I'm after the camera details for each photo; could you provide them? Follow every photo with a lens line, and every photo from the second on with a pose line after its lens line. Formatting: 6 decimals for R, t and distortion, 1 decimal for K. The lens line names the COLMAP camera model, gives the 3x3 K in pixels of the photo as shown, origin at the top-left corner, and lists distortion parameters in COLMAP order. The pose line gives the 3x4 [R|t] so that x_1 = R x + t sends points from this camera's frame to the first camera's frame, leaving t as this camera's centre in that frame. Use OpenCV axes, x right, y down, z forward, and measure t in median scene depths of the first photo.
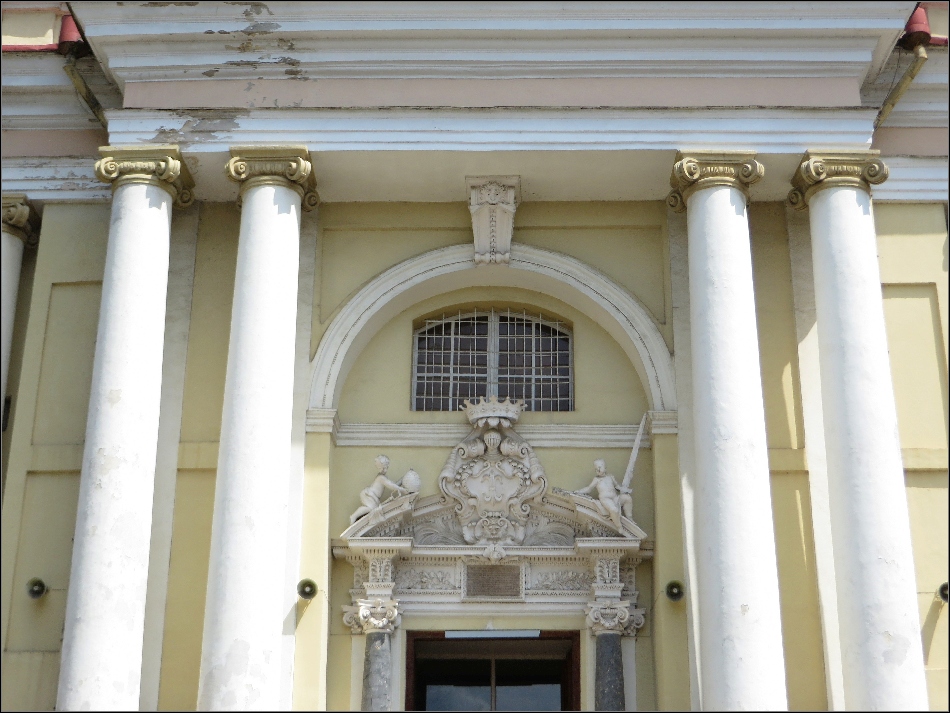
lens RADIAL K [[1444.2, 0, 475.0], [0, 1444.2, 356.5], [0, 0, 1]] dist [-0.064999, -0.052068]
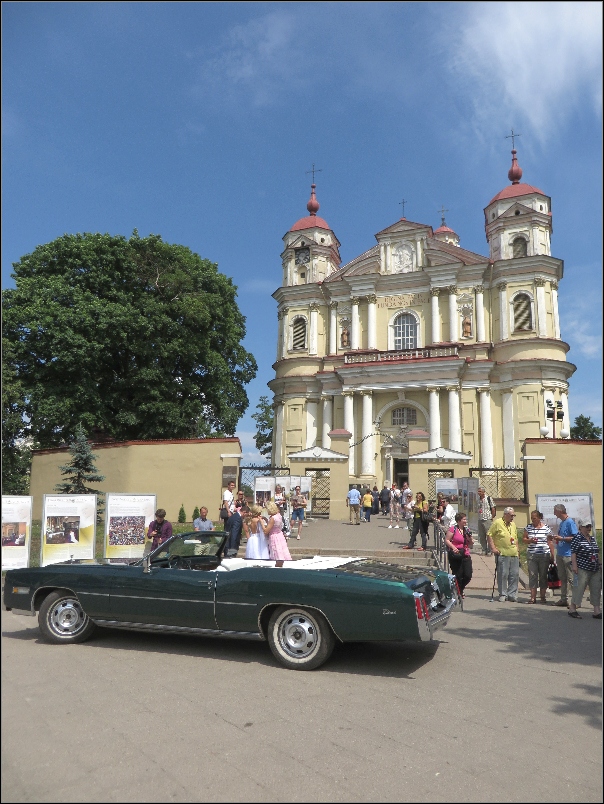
lens RADIAL K [[589.5, 0, 302.0], [0, 589.5, 402.0], [0, 0, 1]] dist [-0.028273, 0.004641]
pose [[0.938265, -0.052708, -0.341878, 0.511162], [0.109315, 0.982855, 0.148480, -0.525560], [0.328191, -0.176686, 0.927940, -1.654052]]
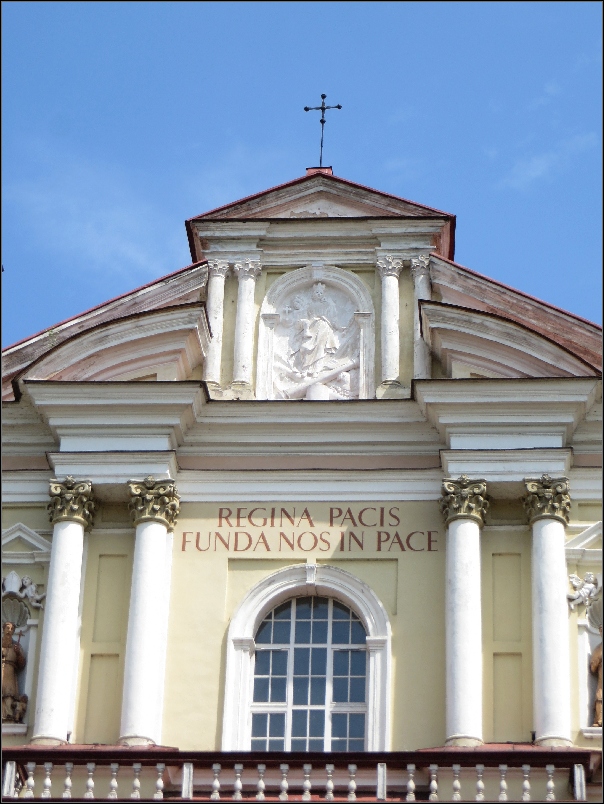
lens RADIAL K [[2354.0, 0, 302.0], [0, 2354.0, 402.0], [0, 0, 1]] dist [-0.058313, -0.158478]
pose [[0.998131, -0.007671, -0.060632, 0.154530], [-0.001145, 0.989570, -0.144046, -0.317123], [0.061105, 0.143846, 0.987712, -1.072730]]
